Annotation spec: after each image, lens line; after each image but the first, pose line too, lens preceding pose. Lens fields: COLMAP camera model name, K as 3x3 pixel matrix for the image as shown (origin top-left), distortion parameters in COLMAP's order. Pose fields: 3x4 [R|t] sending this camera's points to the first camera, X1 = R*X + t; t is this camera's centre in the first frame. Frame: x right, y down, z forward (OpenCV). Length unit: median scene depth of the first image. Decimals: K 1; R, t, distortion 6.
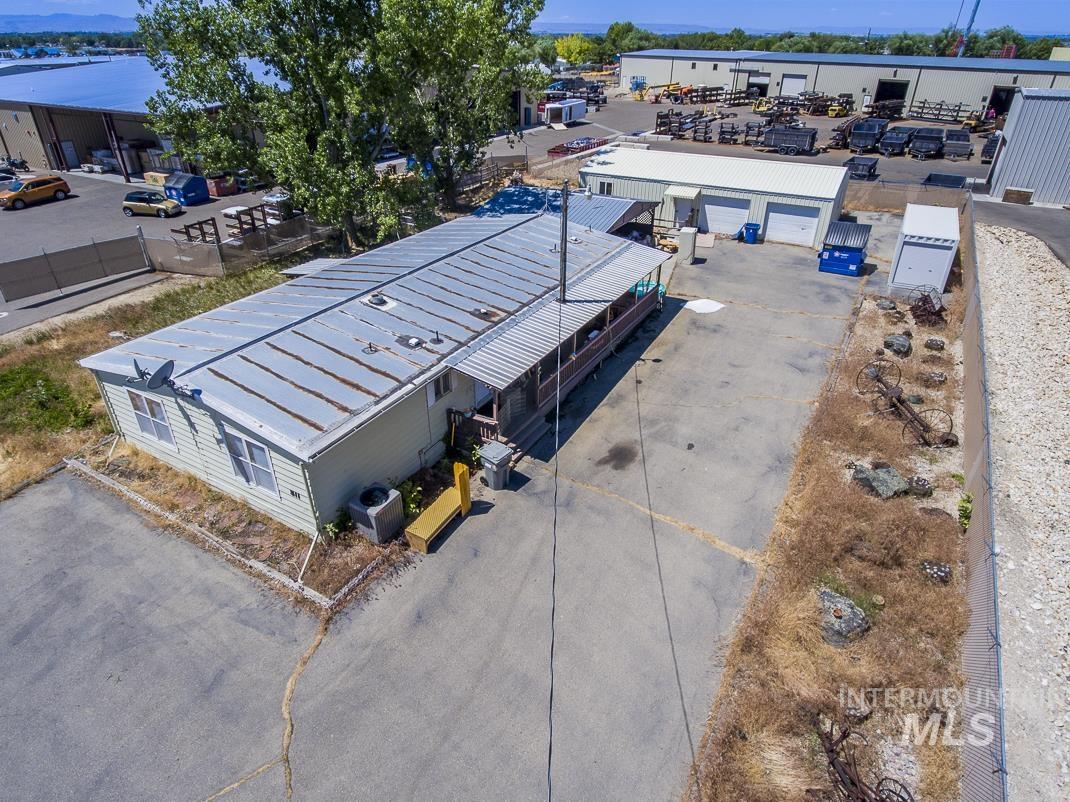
lens RADIAL K [[624.6, 0, 535.0], [0, 624.6, 401.0], [0, 0, 1]] dist [-0.000076, -0.003177]
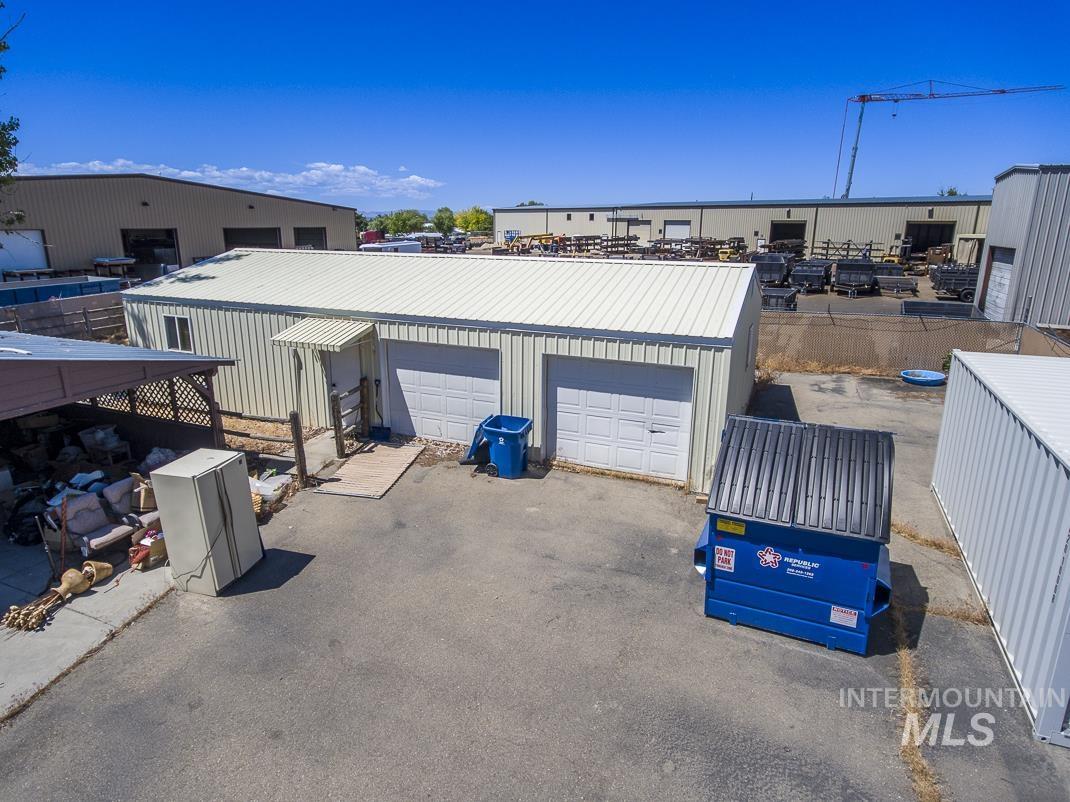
lens RADIAL K [[648.3, 0, 535.0], [0, 648.3, 401.0], [0, 0, 1]] dist [0.009429, 0.001021]
pose [[0.992443, -0.025858, 0.119953, 0.372768], [0.055130, 0.967292, -0.247601, -0.239464], [-0.109628, 0.252343, 0.961408, 0.769047]]
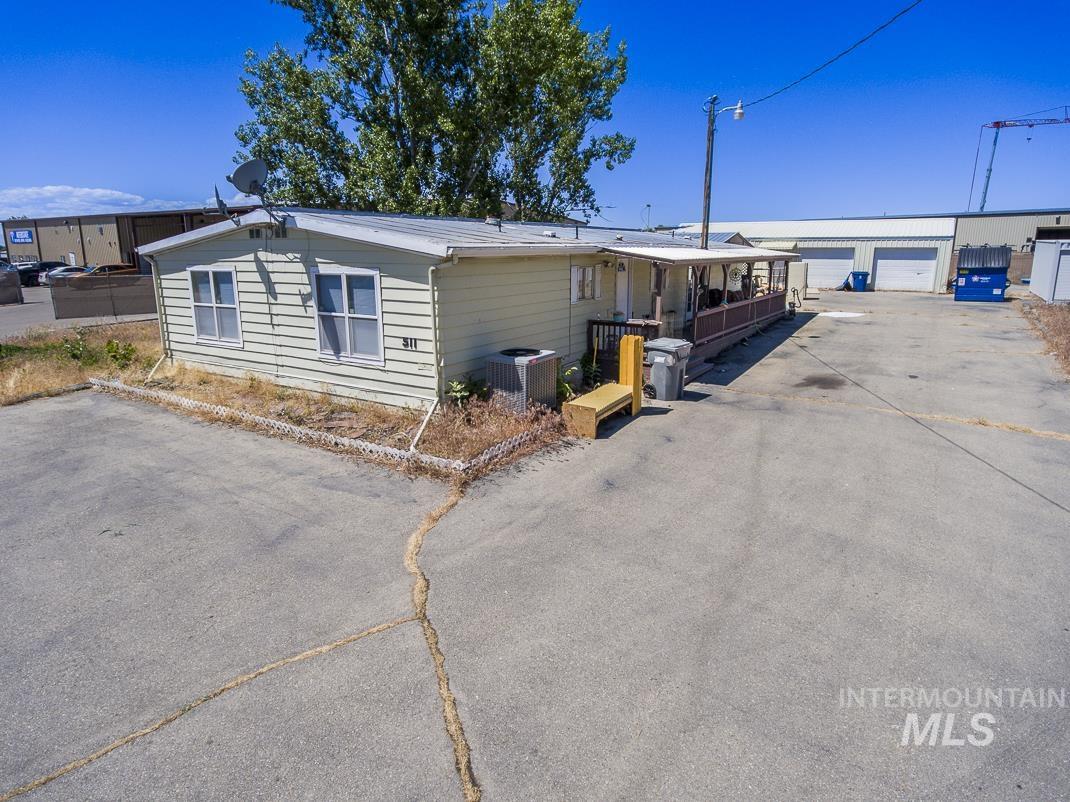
lens RADIAL K [[631.1, 0, 535.0], [0, 631.1, 401.0], [0, 0, 1]] dist [-0.001660, -0.001587]
pose [[0.999113, 0.006486, -0.041607, -0.104601], [-0.018038, 0.958744, -0.283699, 0.198955], [0.038051, 0.284198, 0.958010, 0.169565]]
